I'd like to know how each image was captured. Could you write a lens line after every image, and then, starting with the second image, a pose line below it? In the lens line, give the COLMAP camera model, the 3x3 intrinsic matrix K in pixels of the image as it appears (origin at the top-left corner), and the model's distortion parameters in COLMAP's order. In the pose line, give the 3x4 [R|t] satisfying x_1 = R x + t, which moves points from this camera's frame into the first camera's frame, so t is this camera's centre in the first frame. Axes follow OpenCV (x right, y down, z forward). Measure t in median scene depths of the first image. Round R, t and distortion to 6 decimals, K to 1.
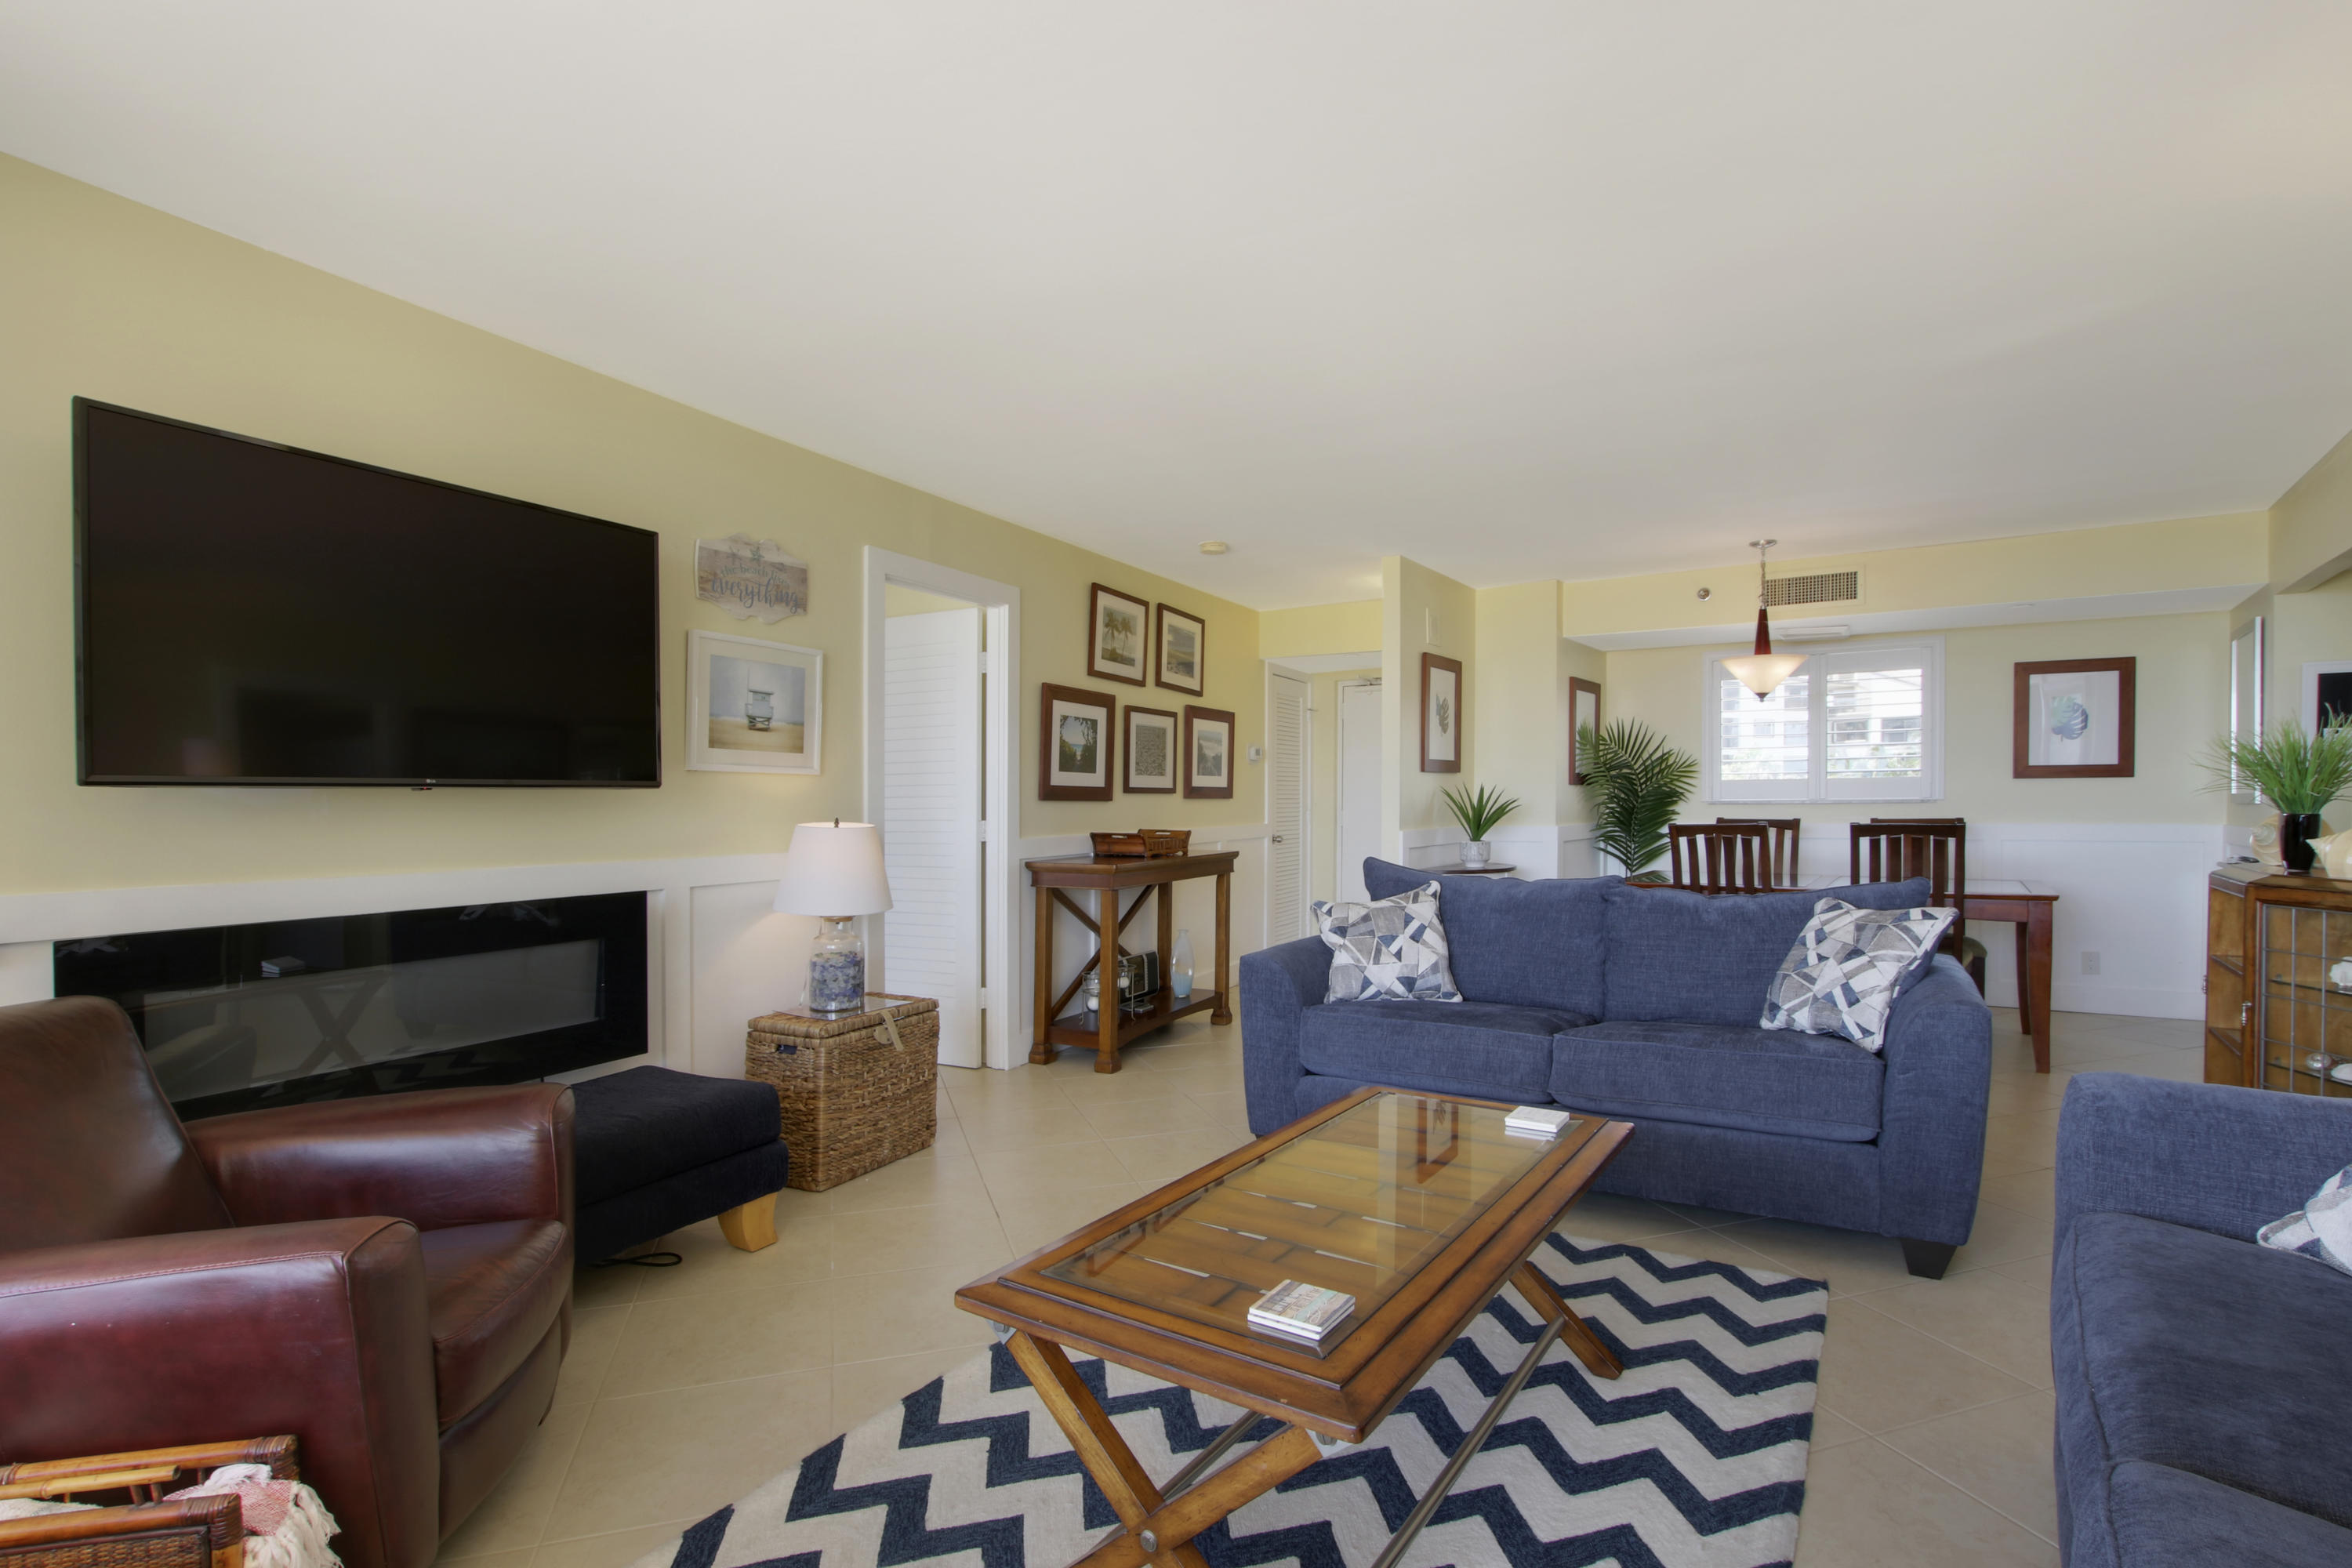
lens RADIAL K [[1149.8, 0, 1140.5], [0, 1149.8, 826.5], [0, 0, 1]] dist [-0.029643, 0.006975]
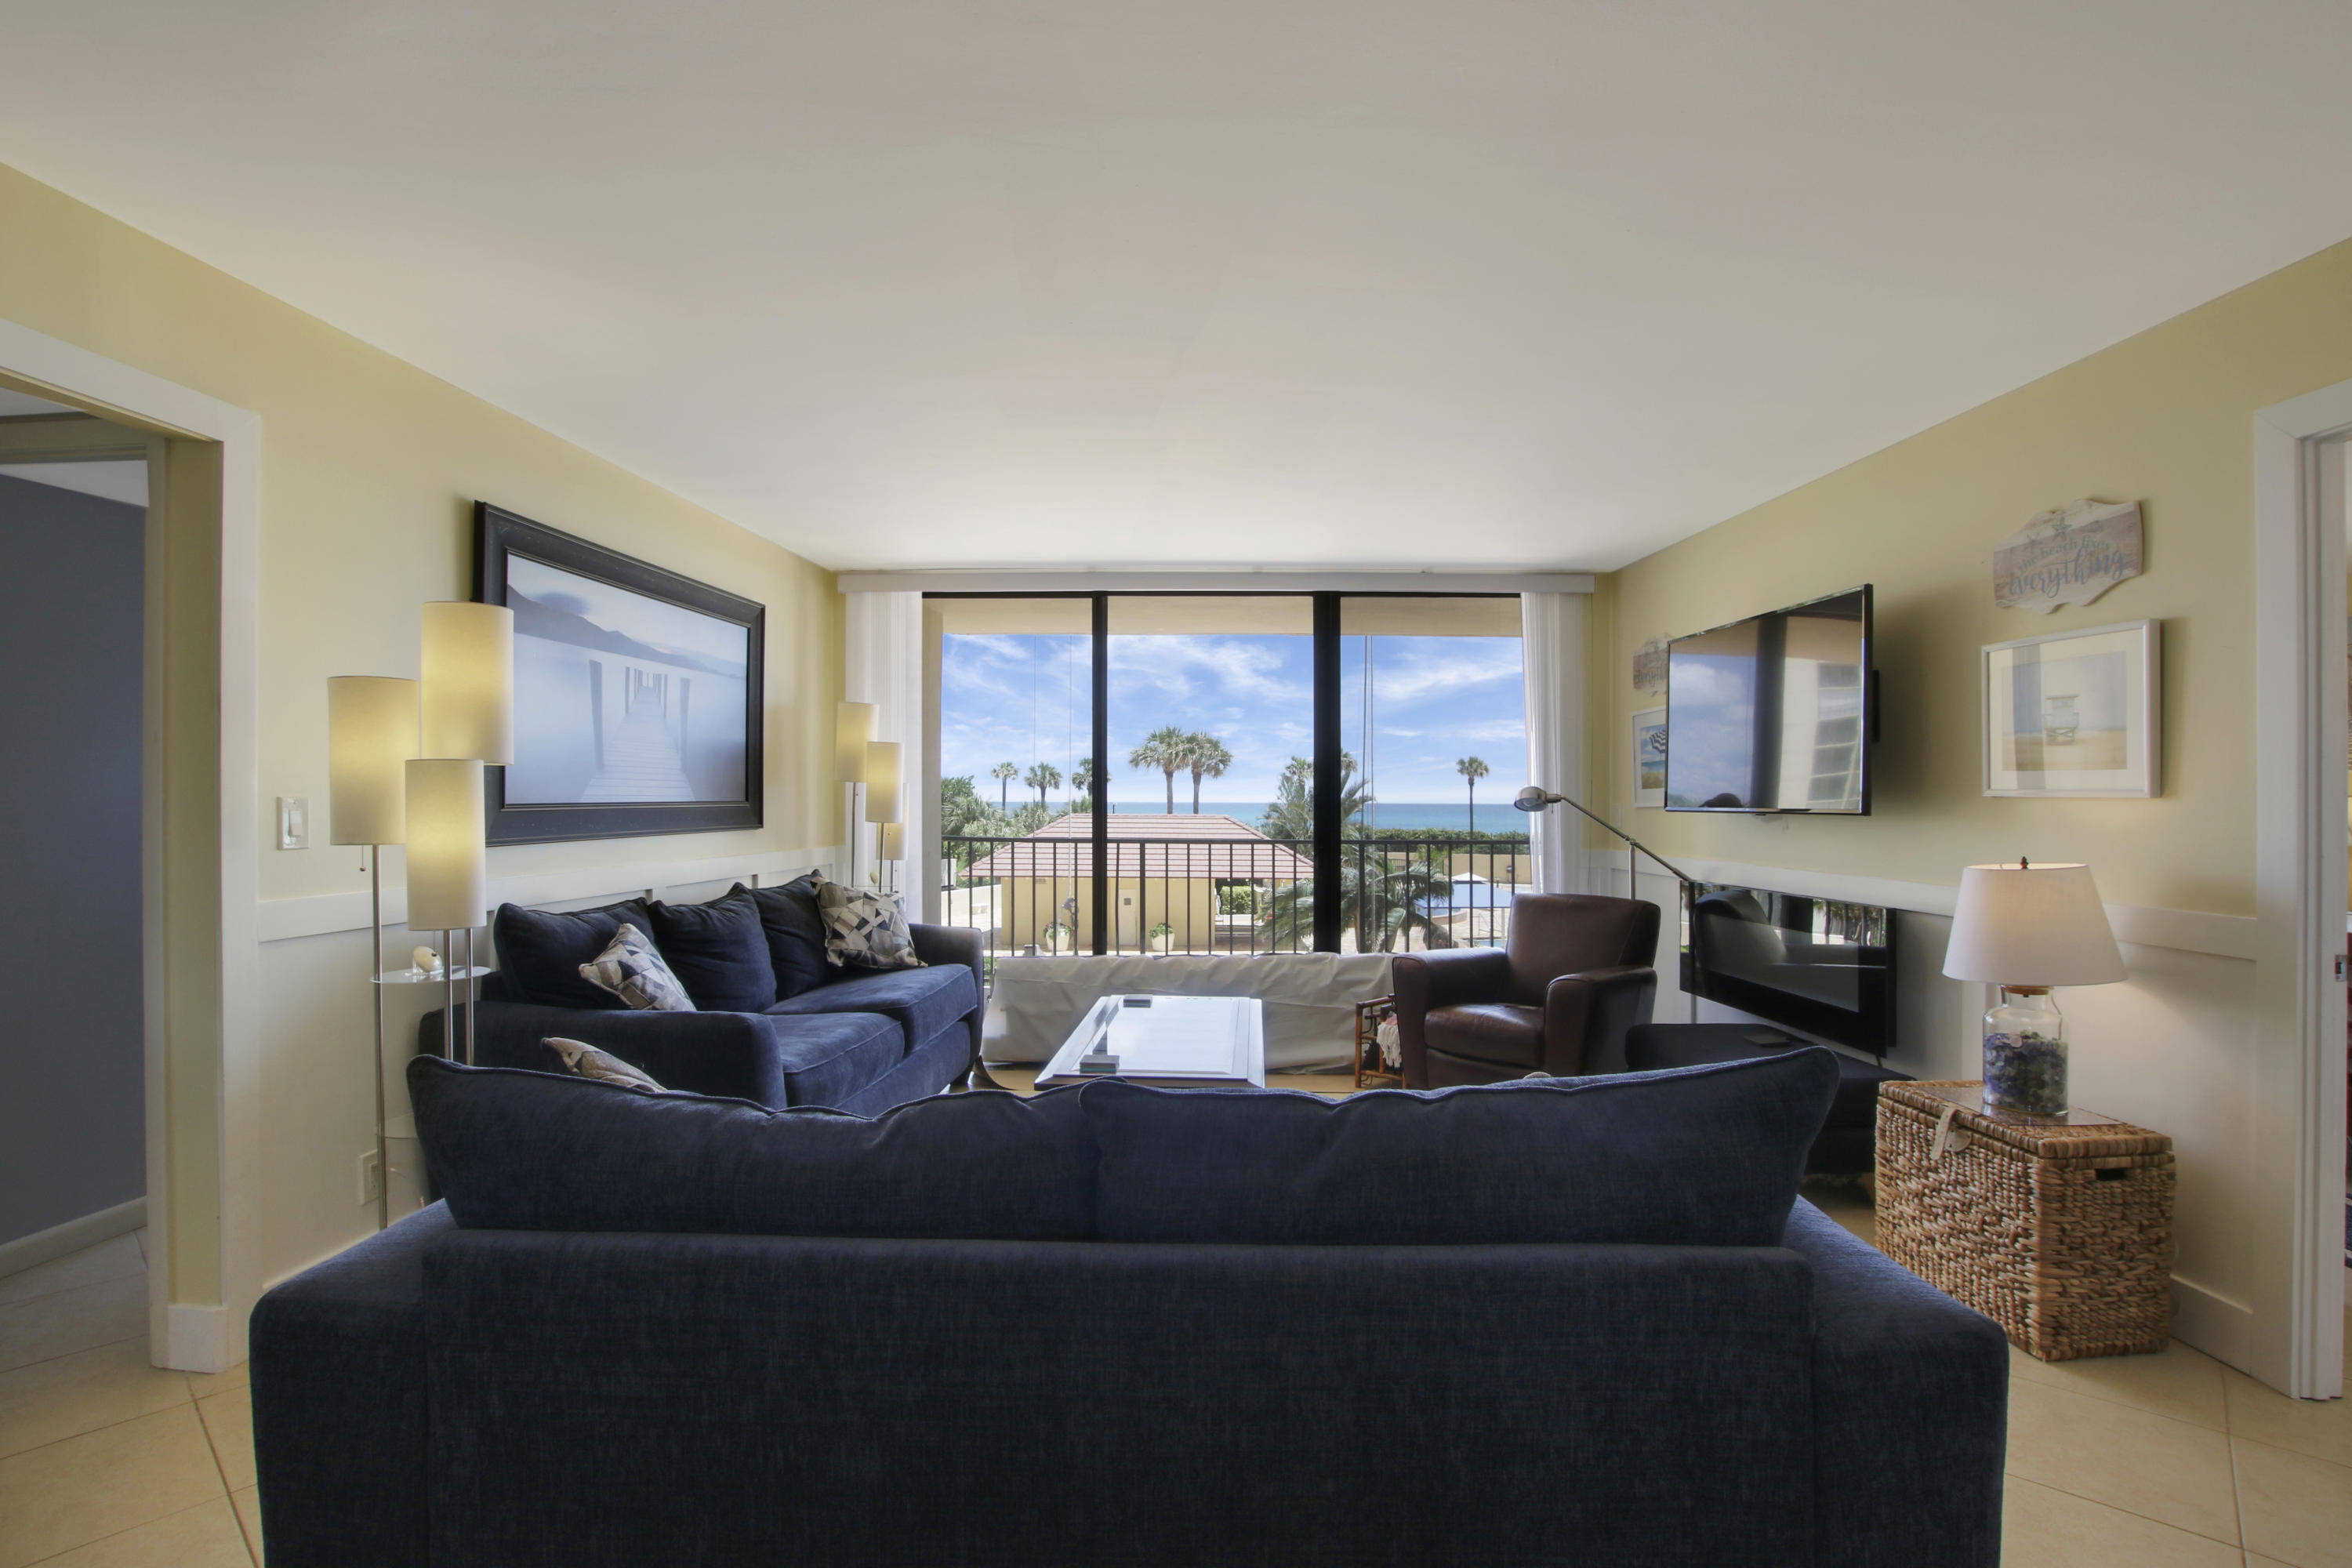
lens RADIAL K [[1149.8, 0, 1213.6], [0, 1149.8, 793.5], [0, 0, 1]] dist [-0.029643, 0.006975]
pose [[-0.857882, 0.003332, -0.513836, 0.364088], [-0.007815, 0.999779, 0.019530, -0.037686], [0.513787, 0.020770, -0.857666, 0.856042]]
